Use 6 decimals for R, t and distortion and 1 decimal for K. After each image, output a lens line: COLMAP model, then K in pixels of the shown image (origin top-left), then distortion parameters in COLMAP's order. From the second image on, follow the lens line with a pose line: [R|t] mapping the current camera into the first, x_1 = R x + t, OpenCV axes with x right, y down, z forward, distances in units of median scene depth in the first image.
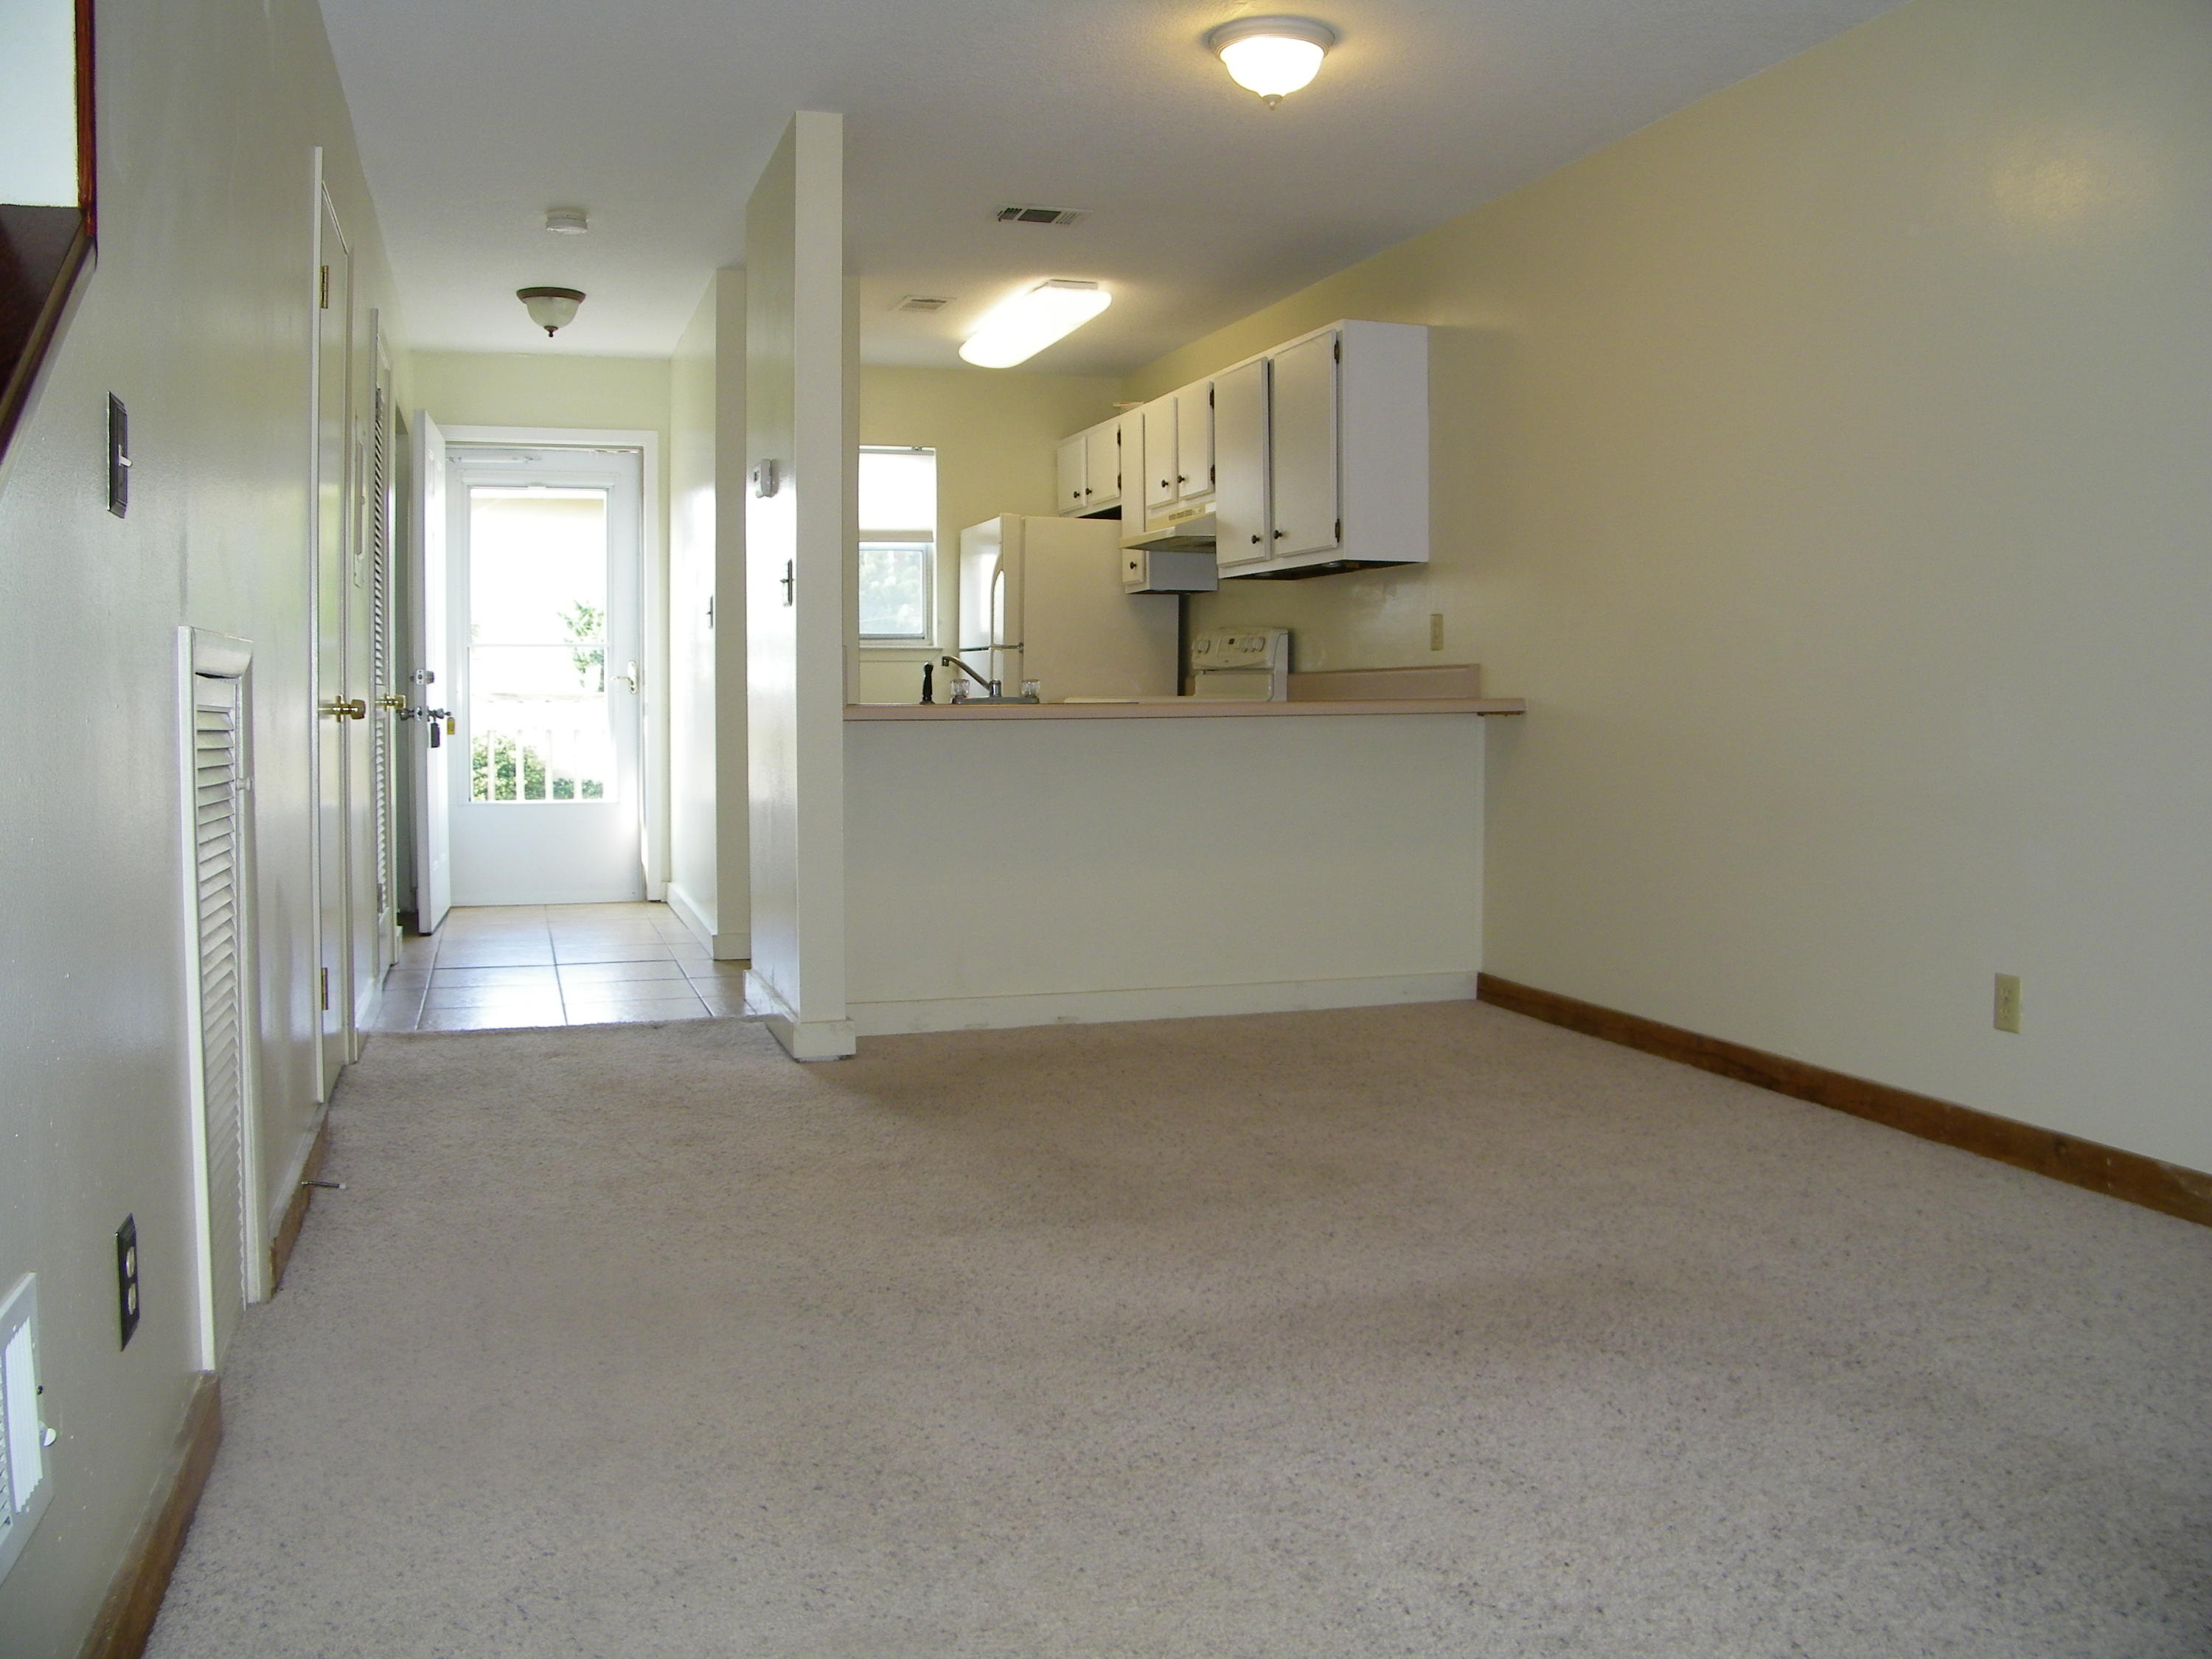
lens RADIAL K [[1798.9, 0, 1106.0], [0, 1798.9, 829.5], [0, 0, 1]] dist [-0.176381, 0.161330]
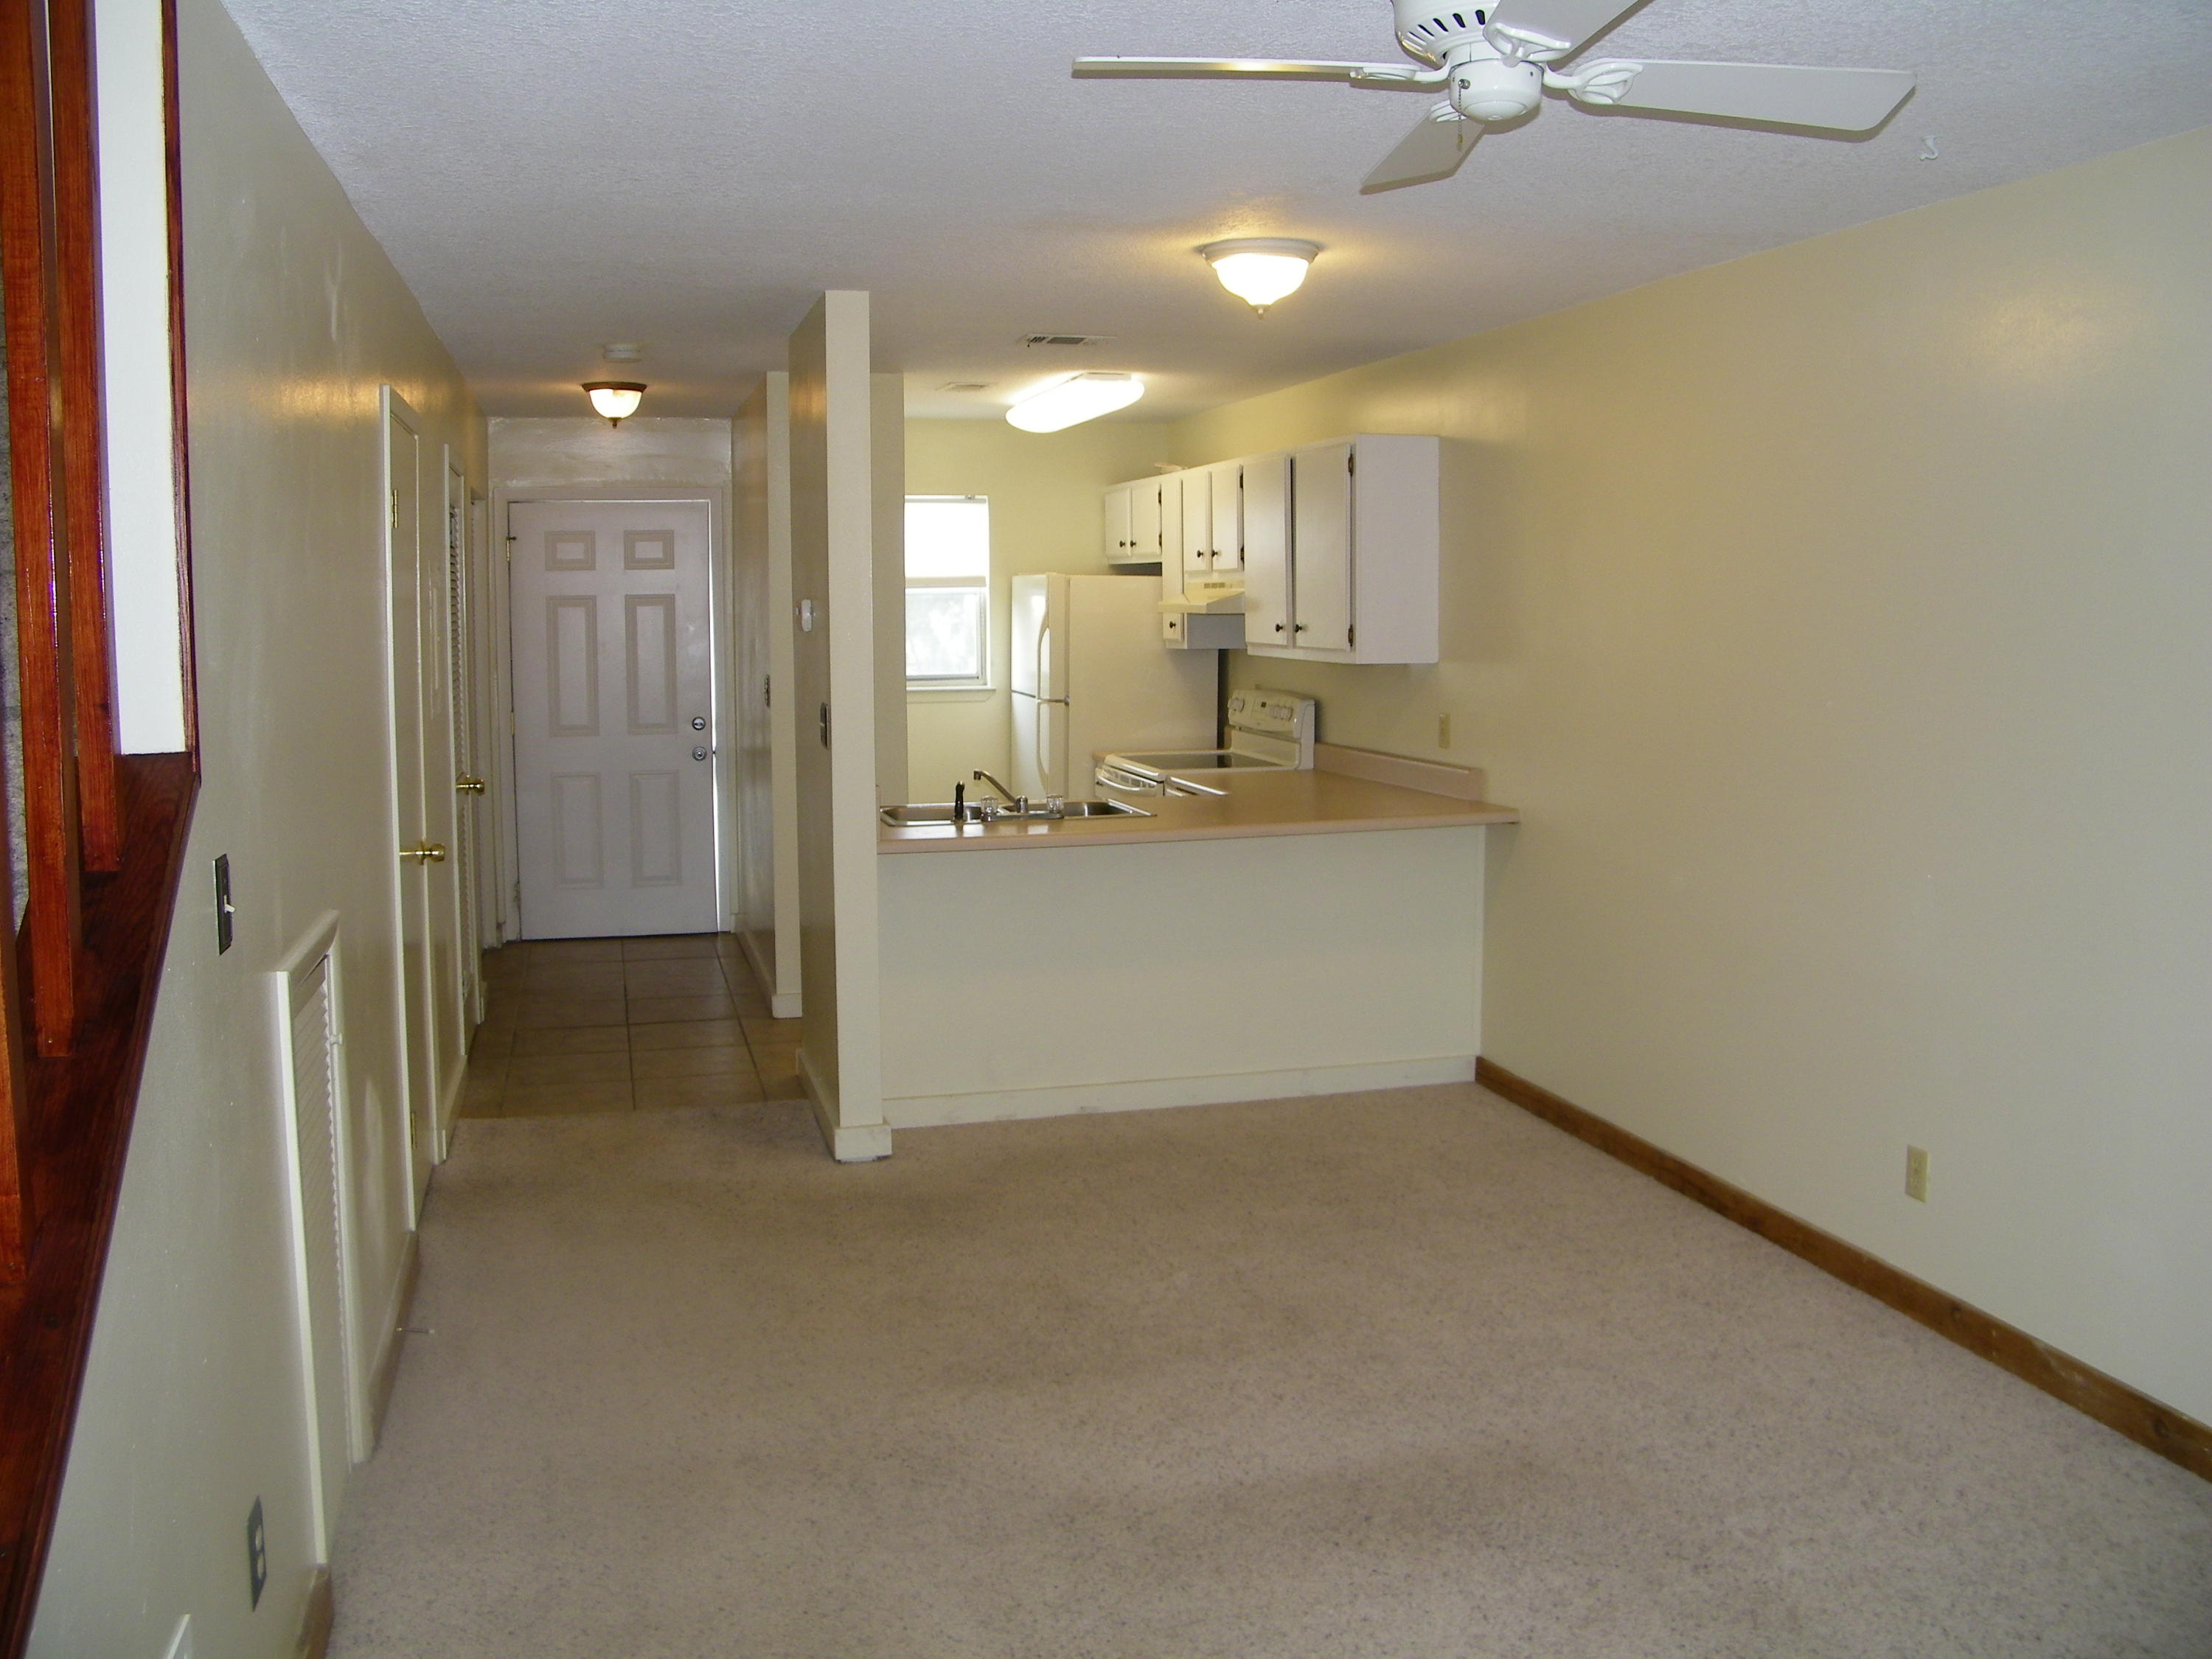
lens RADIAL K [[1792.6, 0, 1106.0], [0, 1792.6, 829.5], [0, 0, 1]] dist [-0.180726, 0.177130]
pose [[0.998760, 0.001870, -0.049756, 0.064755], [0.000571, 0.998798, 0.049007, -0.178907], [0.049788, -0.048974, 0.997558, -0.110752]]
